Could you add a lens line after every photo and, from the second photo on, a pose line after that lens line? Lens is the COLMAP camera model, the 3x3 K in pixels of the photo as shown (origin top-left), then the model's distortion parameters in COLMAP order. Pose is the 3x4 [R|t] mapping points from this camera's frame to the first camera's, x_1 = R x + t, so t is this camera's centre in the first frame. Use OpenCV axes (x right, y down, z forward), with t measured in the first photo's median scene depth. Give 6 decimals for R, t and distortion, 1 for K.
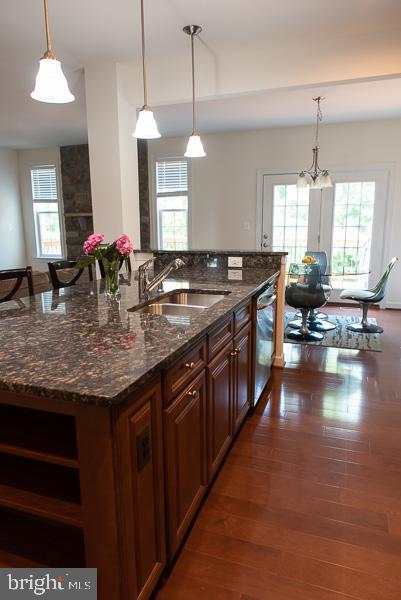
lens RADIAL K [[399.3, 0, 200.5], [0, 399.3, 300.0], [0, 0, 1]] dist [0.021567, 0.000570]
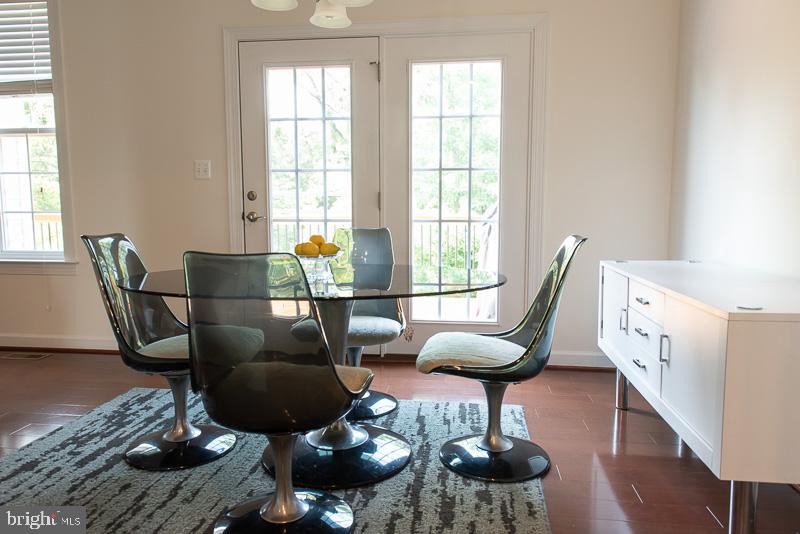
lens RADIAL K [[541.7, 0, 400.0], [0, 541.7, 267.0], [0, 0, 1]] dist [0.004832, -0.000720]
pose [[0.975681, -0.014695, 0.218700, 0.176997], [0.034891, 0.995441, -0.088773, -0.032550], [-0.216398, 0.094245, 0.971746, 0.424733]]
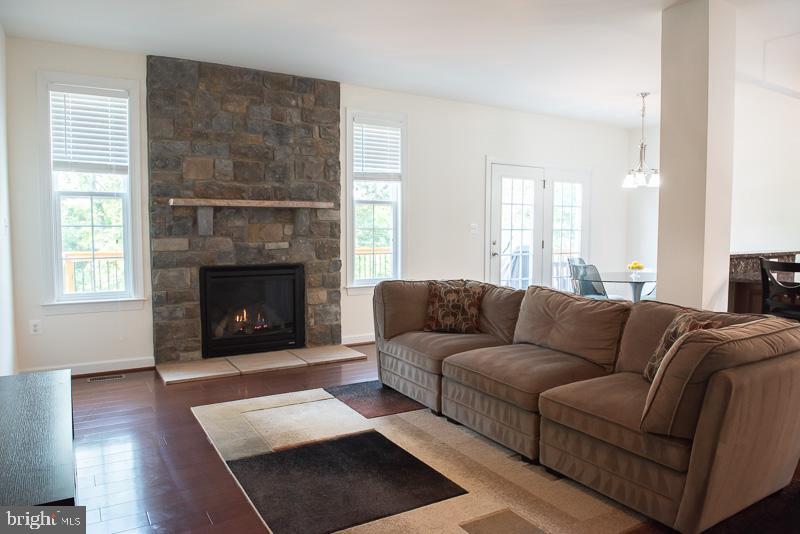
lens RADIAL K [[550.1, 0, 400.0], [0, 550.1, 267.0], [0, 0, 1]] dist [-0.044709, -0.000485]
pose [[0.627874, -0.043485, 0.777100, -0.714093], [0.141560, 0.988165, -0.059080, -0.072776], [-0.765333, 0.147102, 0.626599, 0.466501]]
